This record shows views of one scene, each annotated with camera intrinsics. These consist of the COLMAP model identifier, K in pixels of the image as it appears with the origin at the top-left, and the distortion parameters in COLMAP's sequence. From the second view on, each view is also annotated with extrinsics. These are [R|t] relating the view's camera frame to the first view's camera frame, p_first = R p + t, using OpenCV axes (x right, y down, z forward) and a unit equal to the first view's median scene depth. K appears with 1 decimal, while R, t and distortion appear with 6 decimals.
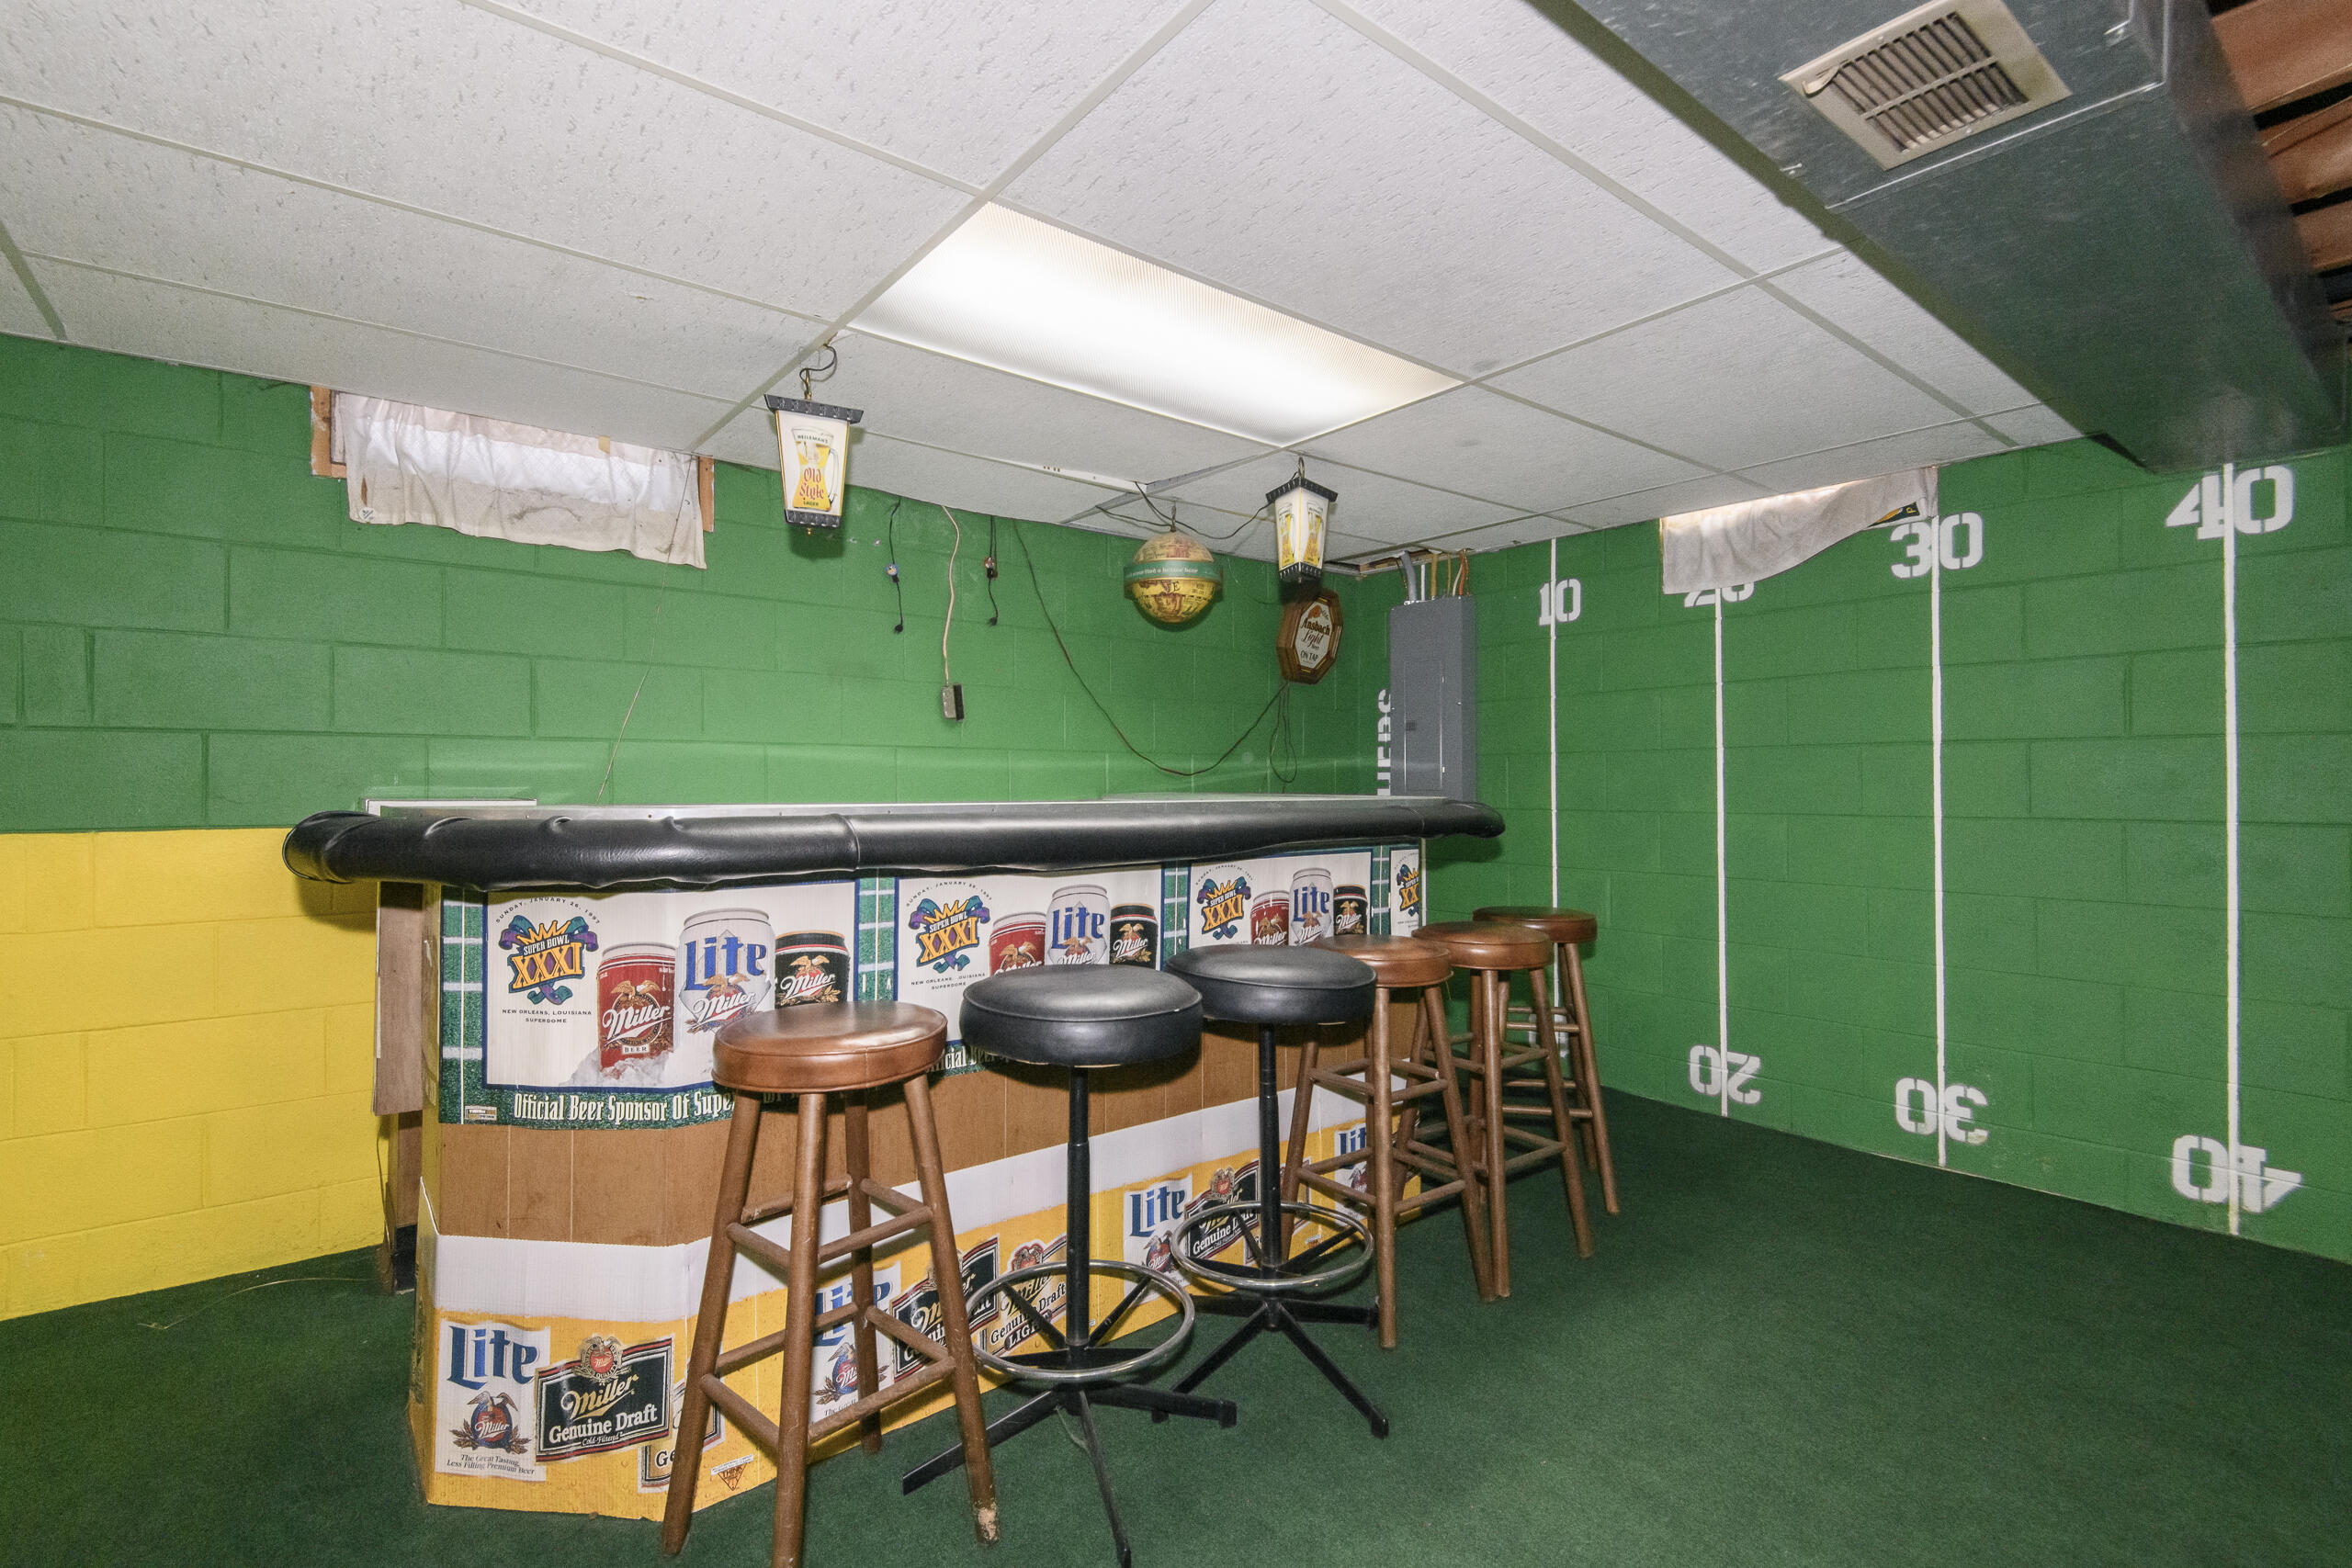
lens RADIAL K [[1079.4, 0, 1187.6], [0, 1079.4, 776.7], [0, 0, 1]] dist [0.027592, -0.014549]
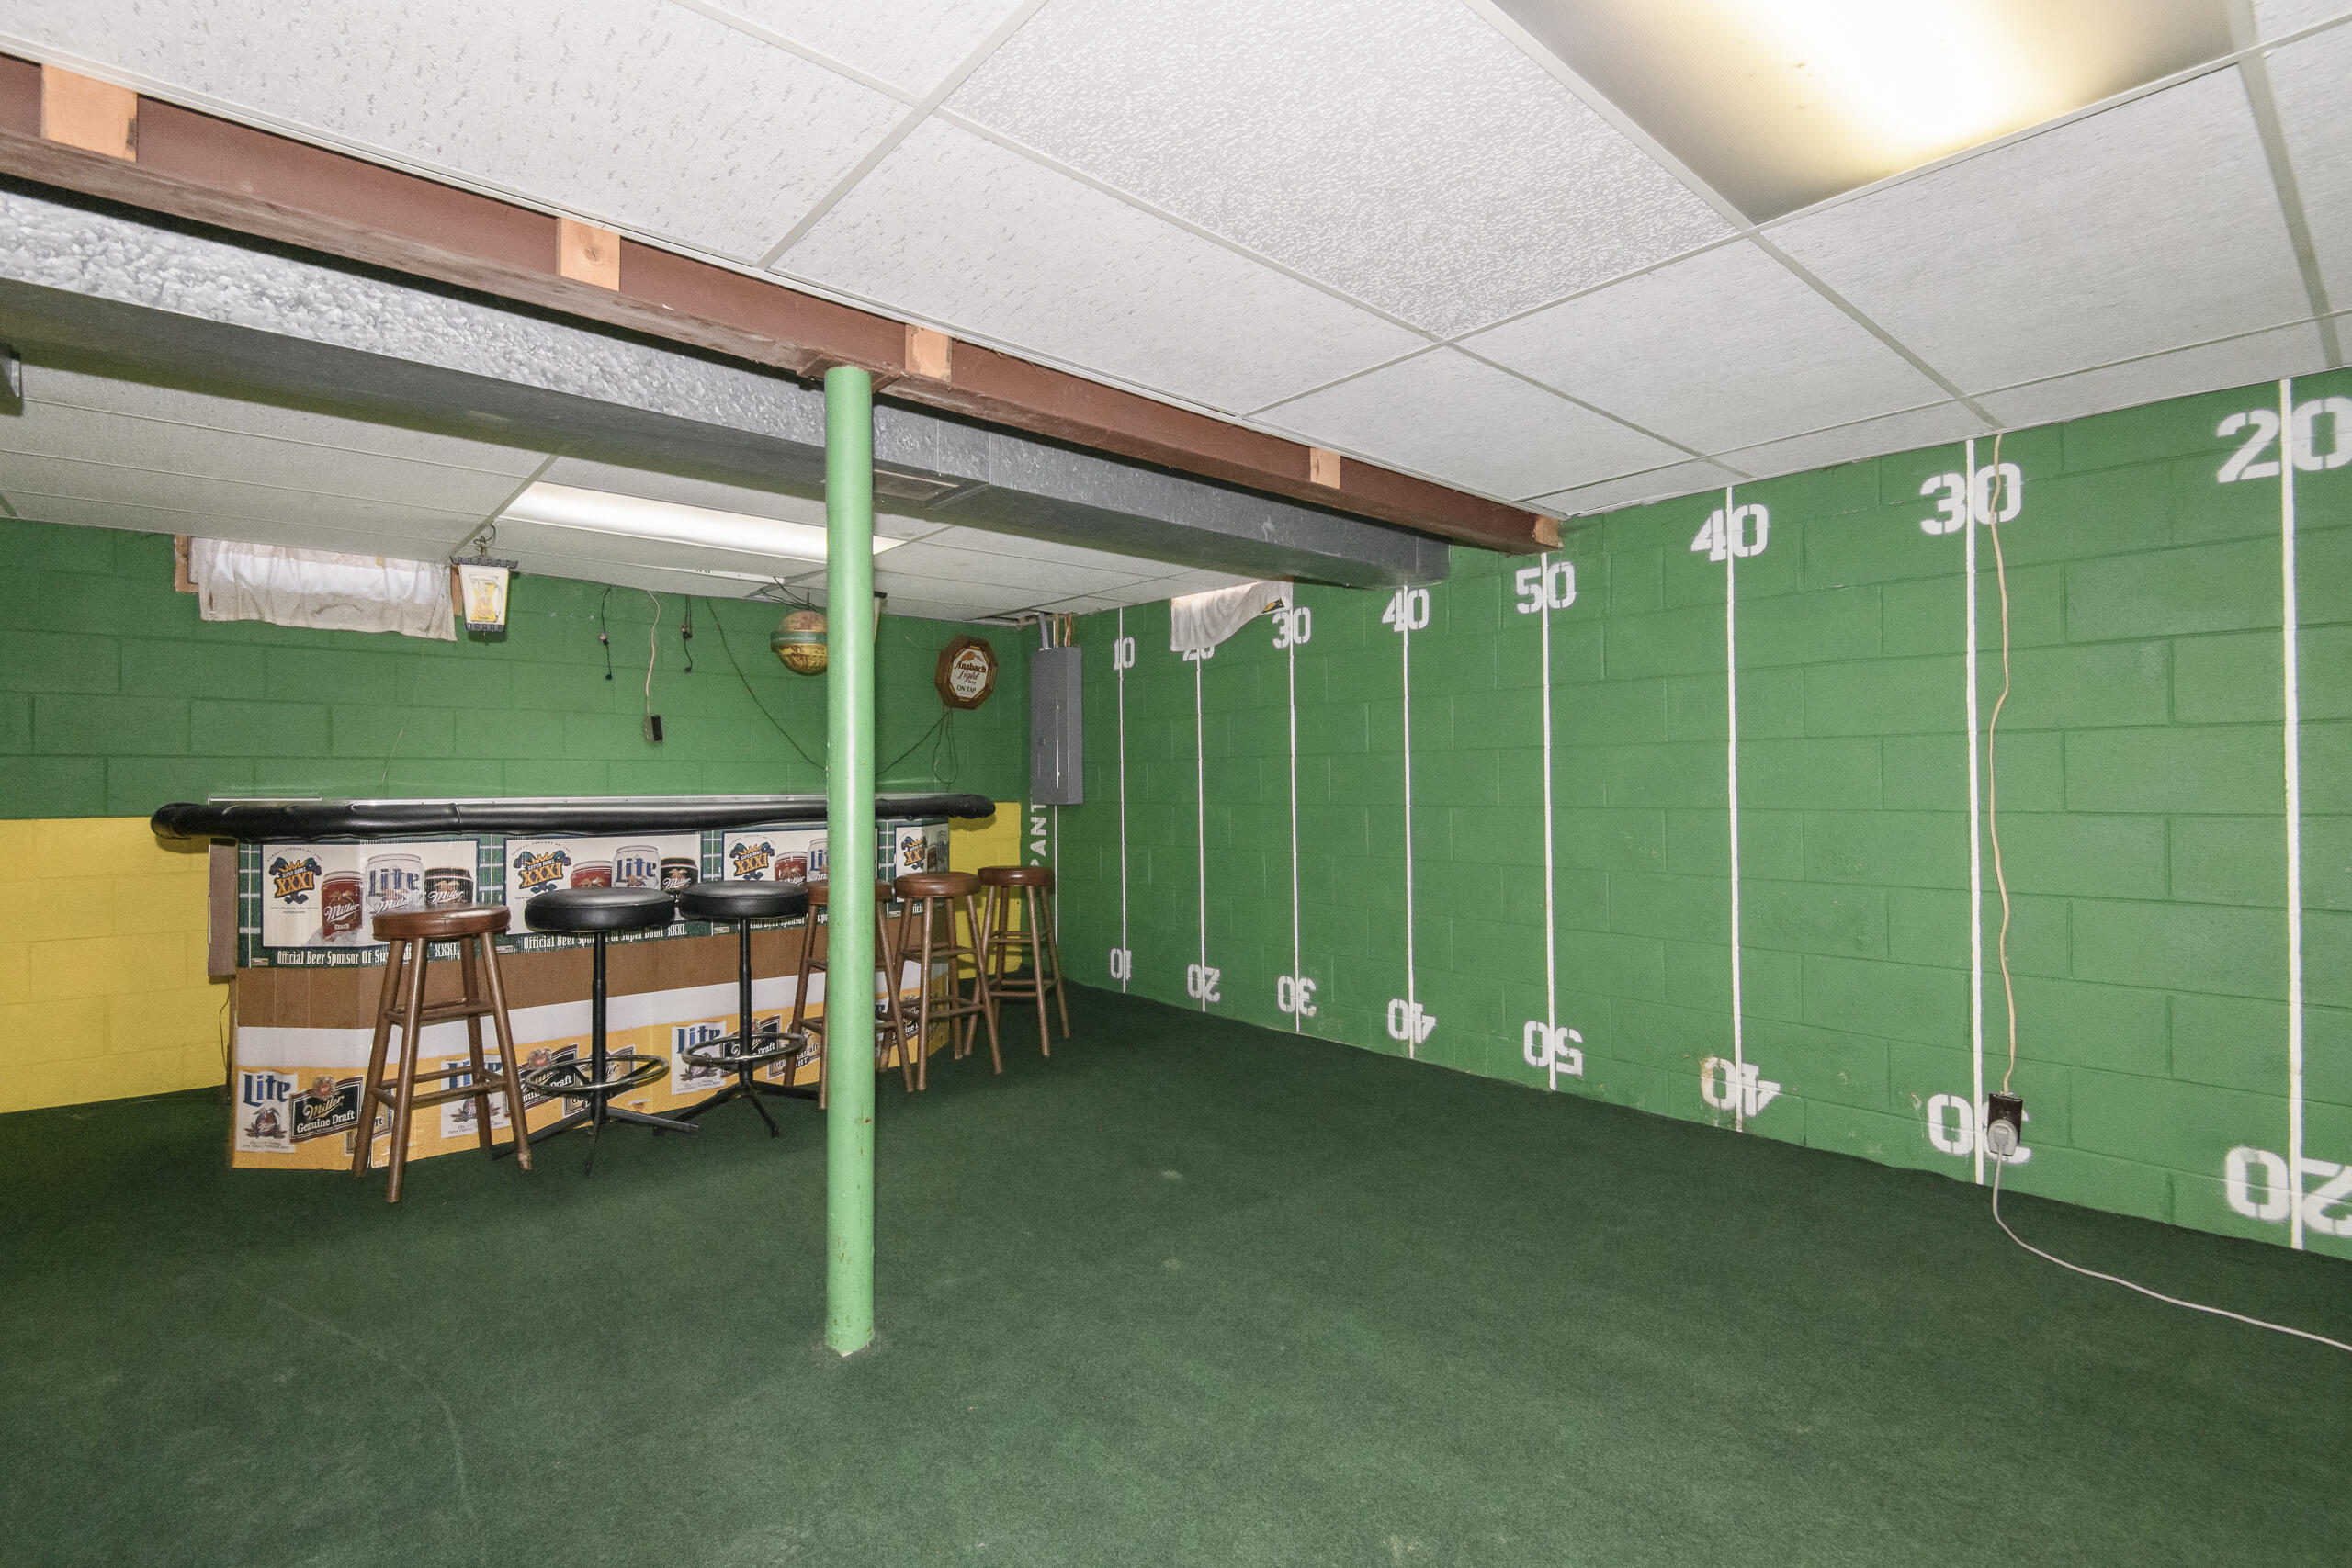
lens RADIAL K [[1079.4, 0, 1173.2], [0, 1079.4, 777.9], [0, 0, 1]] dist [0.027592, -0.014549]
pose [[0.999040, -0.004582, 0.043559, 0.540082], [0.004521, 0.999989, 0.001512, -0.004184], [-0.043566, -0.001314, 0.999050, -0.608602]]
